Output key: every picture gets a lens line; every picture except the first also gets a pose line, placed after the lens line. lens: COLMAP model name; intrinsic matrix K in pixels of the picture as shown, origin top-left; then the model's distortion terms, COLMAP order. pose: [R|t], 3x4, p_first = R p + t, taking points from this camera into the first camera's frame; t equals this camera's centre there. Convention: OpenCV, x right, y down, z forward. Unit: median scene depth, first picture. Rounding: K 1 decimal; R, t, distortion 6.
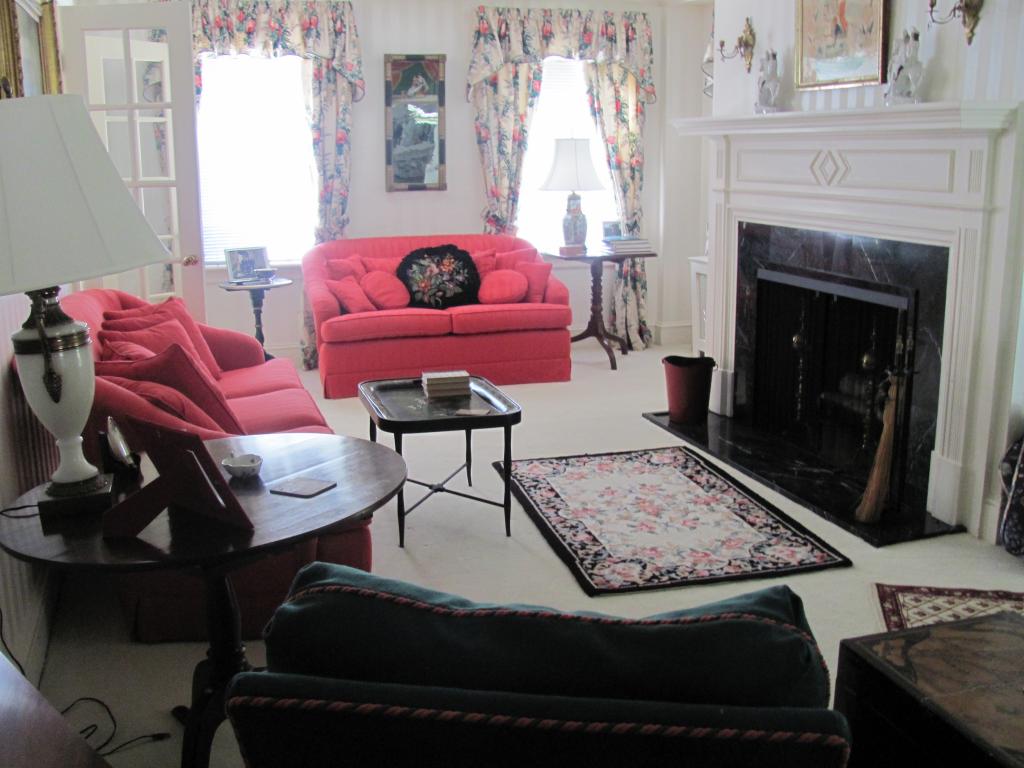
lens RADIAL K [[1076.1, 0, 526.4], [0, 1076.1, 387.5], [0, 0, 1]] dist [-0.213995, 0.267360]
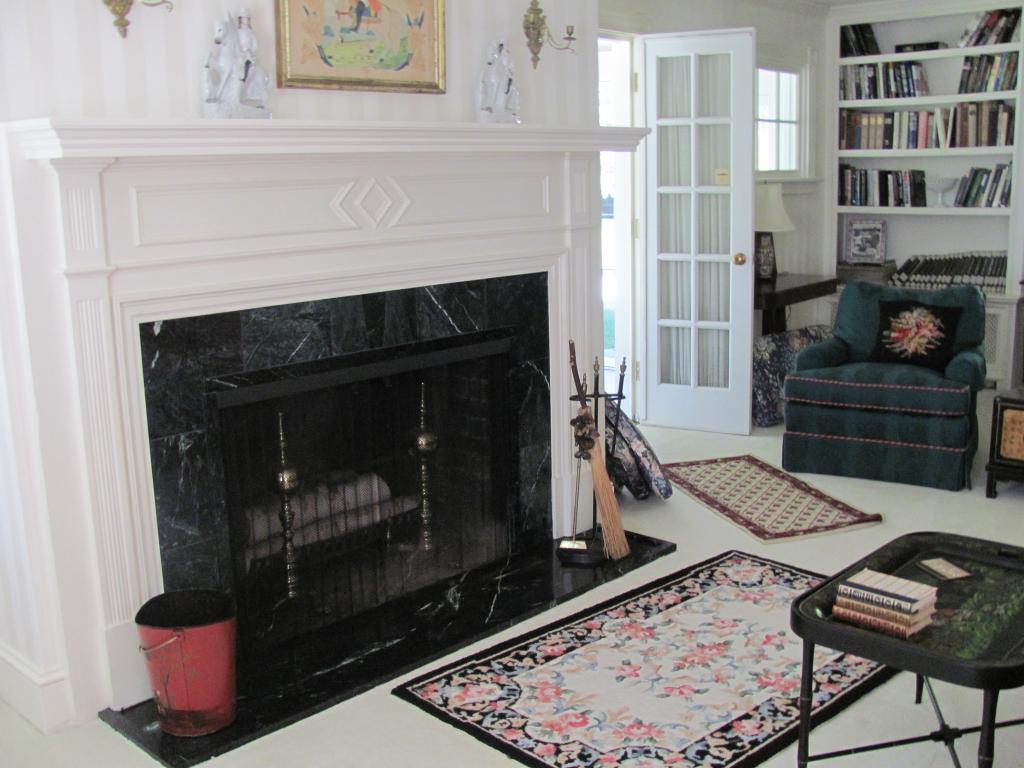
lens RADIAL K [[1076.1, 0, 526.4], [0, 1076.1, 387.5], [0, 0, 1]] dist [-0.213995, 0.267360]
pose [[-0.490861, -0.151711, 0.857927, -0.413644], [0.210971, 0.934718, 0.285996, -0.288045], [-0.845309, 0.321383, -0.426810, 1.314985]]
